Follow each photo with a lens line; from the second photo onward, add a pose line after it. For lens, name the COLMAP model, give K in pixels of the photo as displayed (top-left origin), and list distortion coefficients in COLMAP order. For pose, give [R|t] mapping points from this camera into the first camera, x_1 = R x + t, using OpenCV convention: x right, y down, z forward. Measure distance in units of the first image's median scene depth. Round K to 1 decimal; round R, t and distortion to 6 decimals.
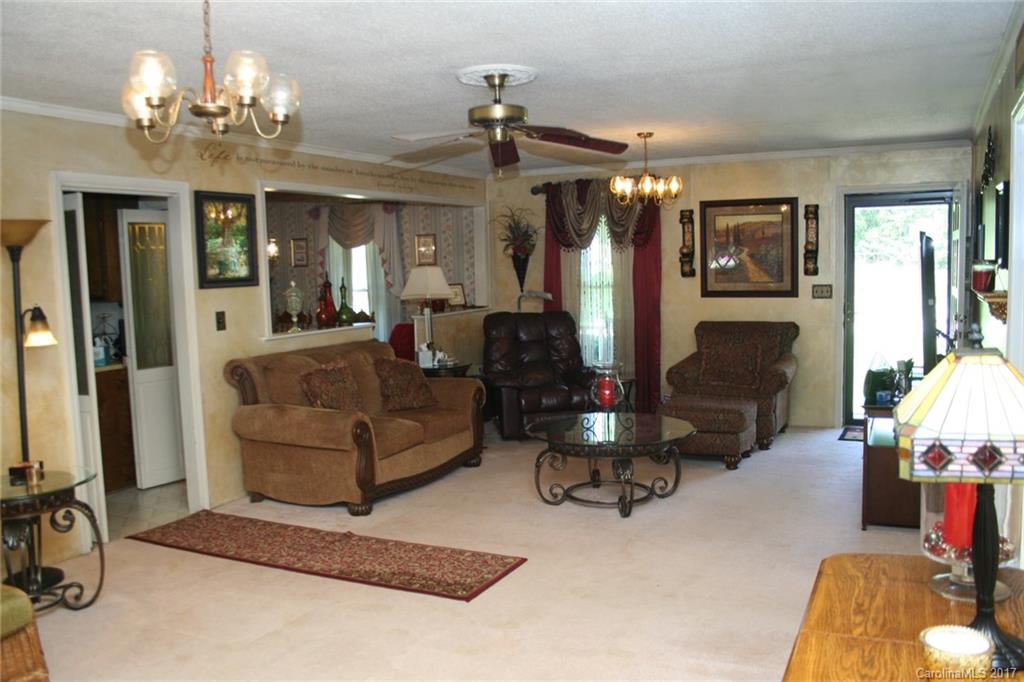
lens RADIAL K [[849.1, 0, 512.0], [0, 849.1, 341.0], [0, 0, 1]] dist [-0.087722, 0.000175]
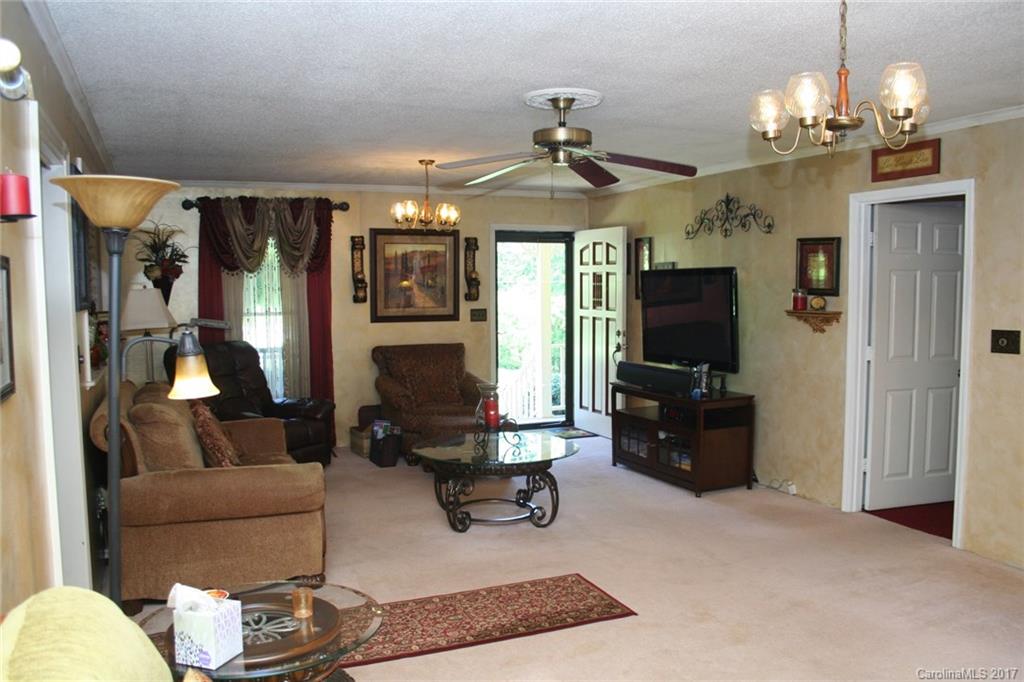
lens RADIAL K [[849.1, 0, 512.0], [0, 849.1, 341.0], [0, 0, 1]] dist [-0.087722, 0.000175]
pose [[0.663133, -0.032406, 0.747800, -0.497863], [0.060582, 0.998108, -0.010469, -0.010426], [-0.746046, 0.052245, 0.663842, 0.233364]]
